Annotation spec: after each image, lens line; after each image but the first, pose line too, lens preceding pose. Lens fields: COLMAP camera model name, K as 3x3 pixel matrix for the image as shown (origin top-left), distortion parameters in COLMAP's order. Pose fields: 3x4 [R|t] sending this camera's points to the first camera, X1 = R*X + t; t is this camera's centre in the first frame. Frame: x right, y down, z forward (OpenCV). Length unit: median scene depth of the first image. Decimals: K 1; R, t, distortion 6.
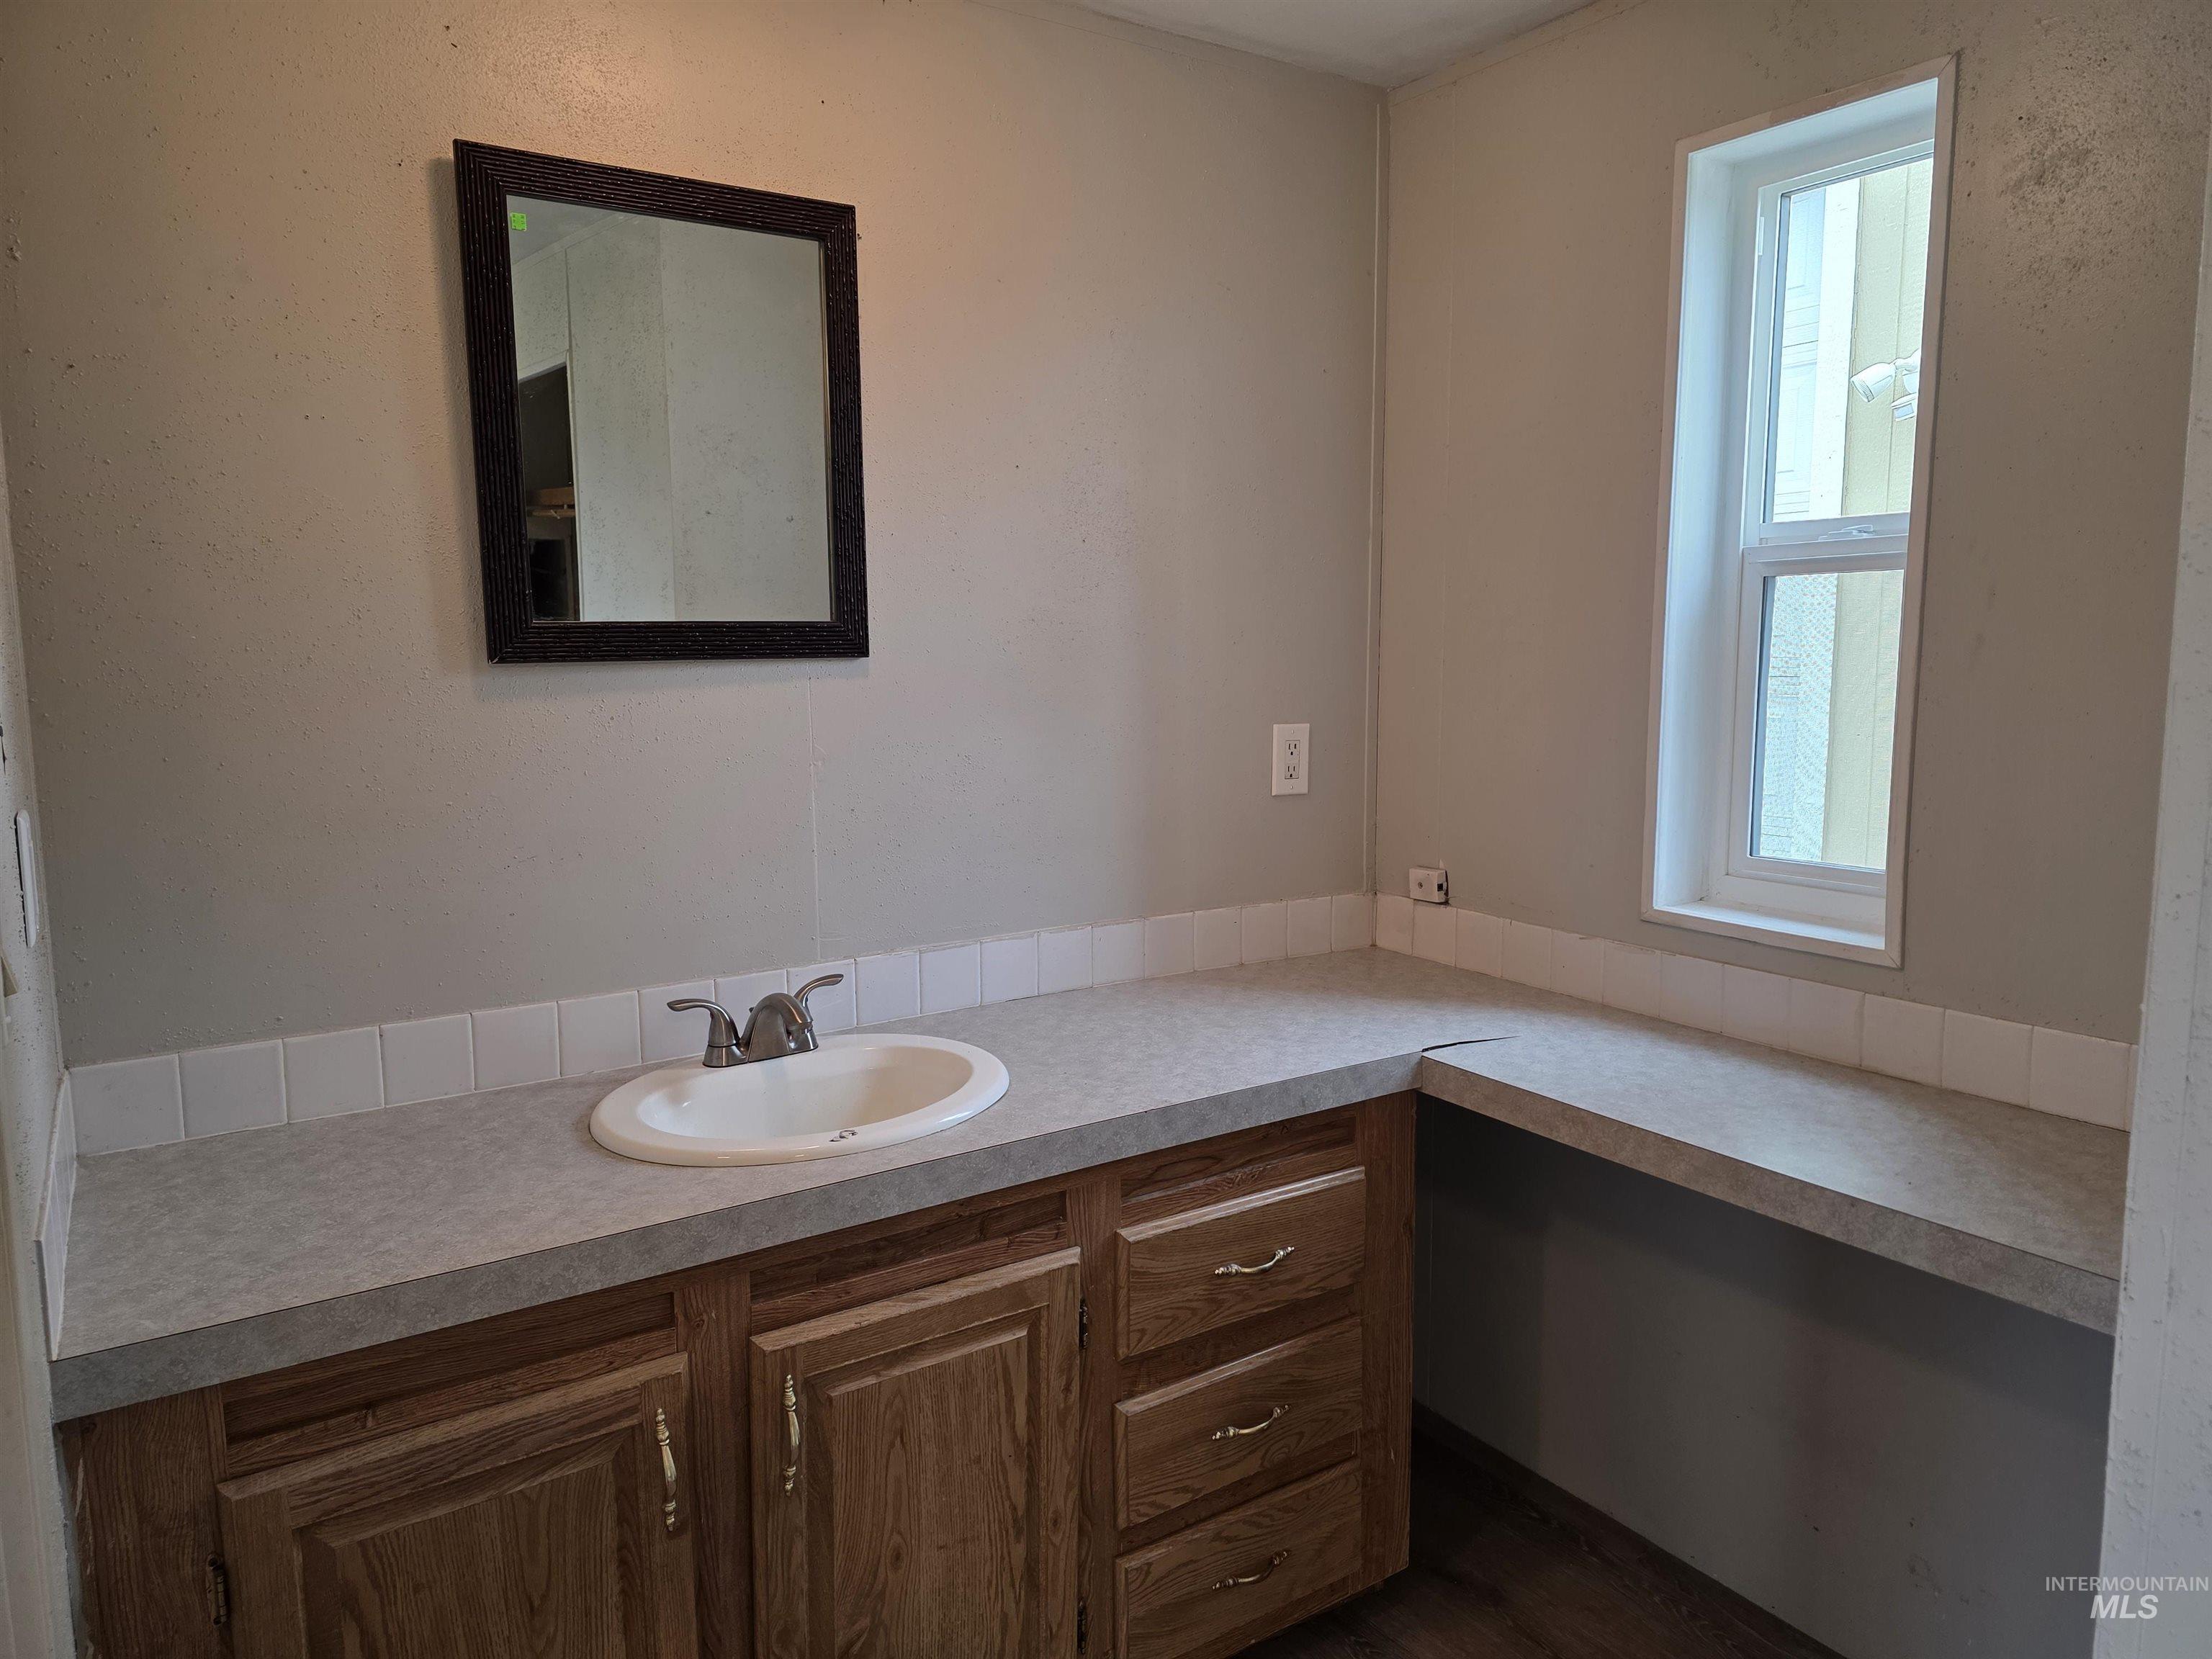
lens RADIAL K [[1466.4, 0, 1114.1], [0, 1466.4, 826.8], [0, 0, 1]] dist [0.065102, -0.061301]
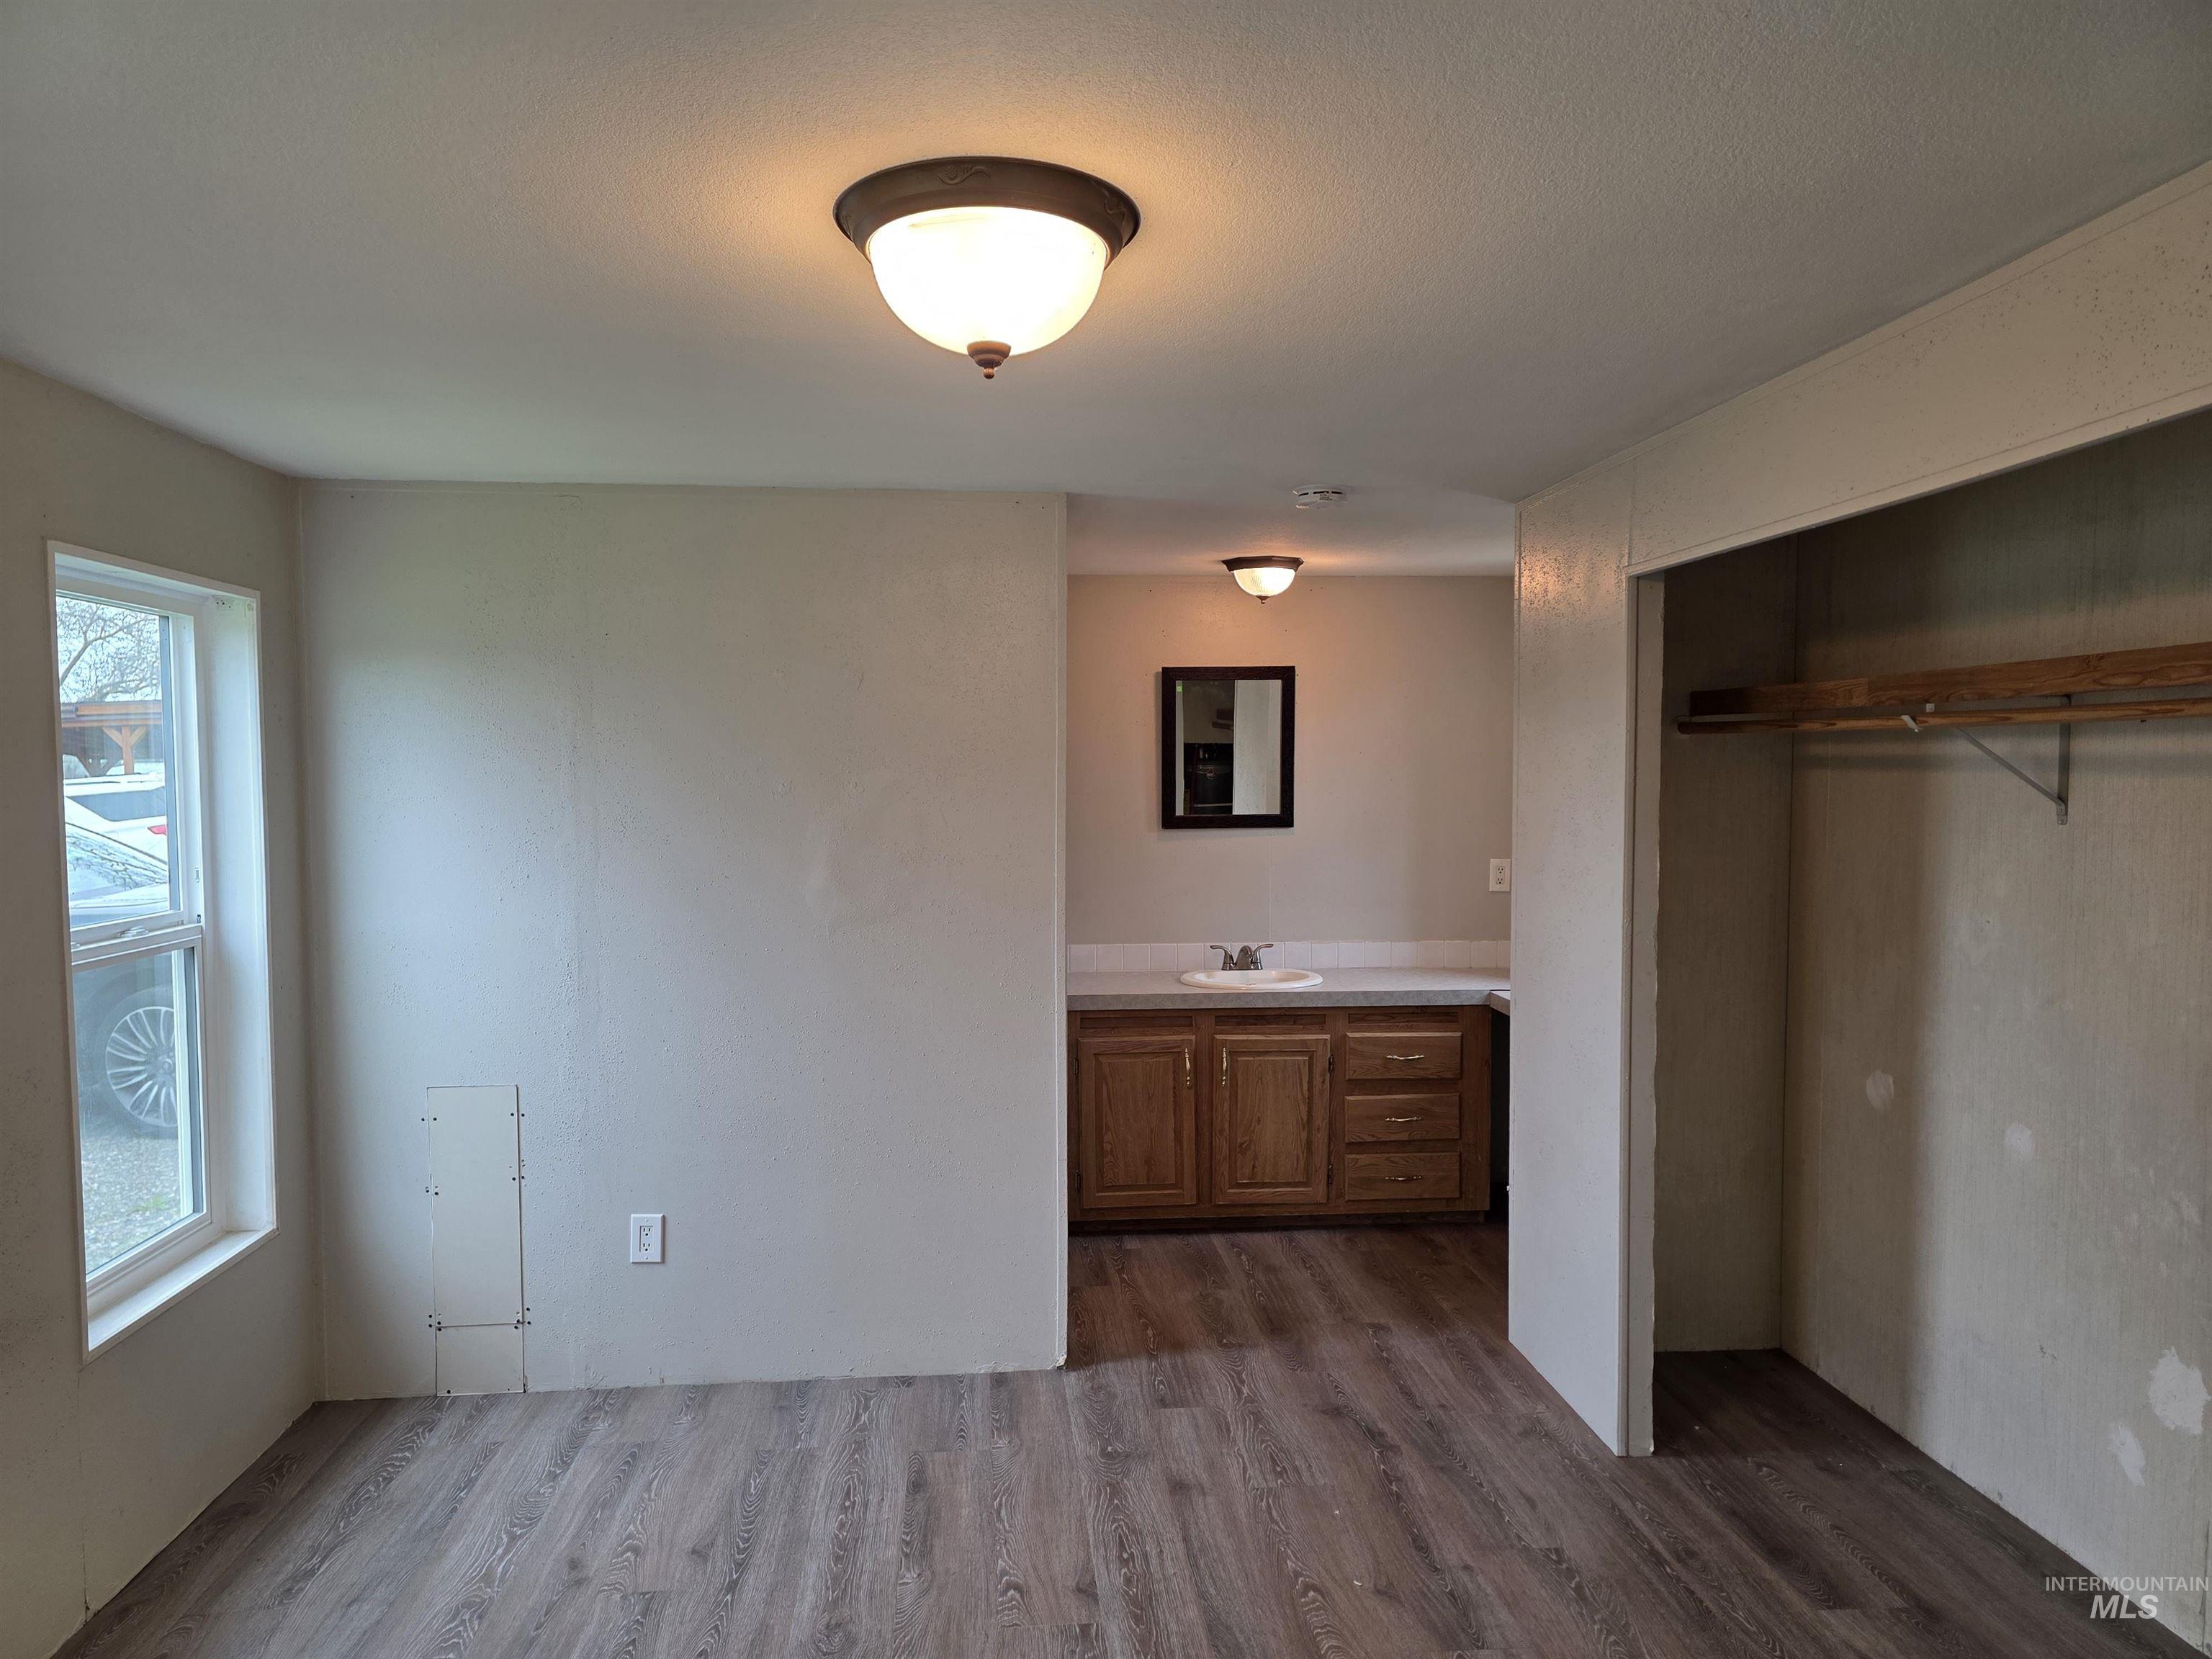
lens RADIAL K [[1466.4, 0, 1089.9], [0, 1466.4, 830.4], [0, 0, 1]] dist [0.065102, -0.061301]
pose [[0.873284, 0.024203, -0.486609, 0.941157], [-0.067287, 0.995186, -0.071258, 0.121792], [0.482542, 0.094971, 0.870709, -1.744135]]
